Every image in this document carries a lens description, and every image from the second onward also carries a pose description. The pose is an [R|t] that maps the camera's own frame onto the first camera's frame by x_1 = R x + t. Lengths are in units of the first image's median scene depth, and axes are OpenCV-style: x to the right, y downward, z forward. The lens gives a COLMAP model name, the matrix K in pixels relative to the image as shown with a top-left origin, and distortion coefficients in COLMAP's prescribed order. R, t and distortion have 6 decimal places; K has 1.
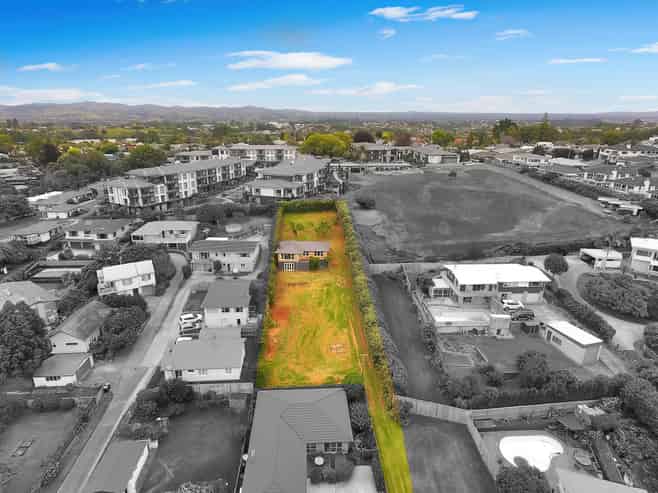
lens RADIAL K [[379.1, 0, 331.1], [0, 379.1, 245.2], [0, 0, 1]] dist [0.001650, 0.000245]
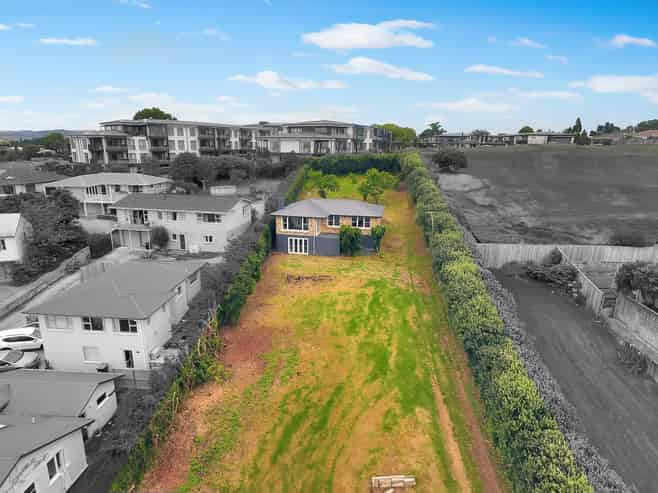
lens RADIAL K [[379.1, 0, 324.8], [0, 379.1, 246.4], [0, 0, 1]] dist [0.001650, 0.000245]
pose [[0.985360, 0.038708, -0.166033, 0.003442], [-0.048761, 0.997188, -0.056904, 0.084235], [0.163363, 0.064167, 0.984477, 0.532342]]
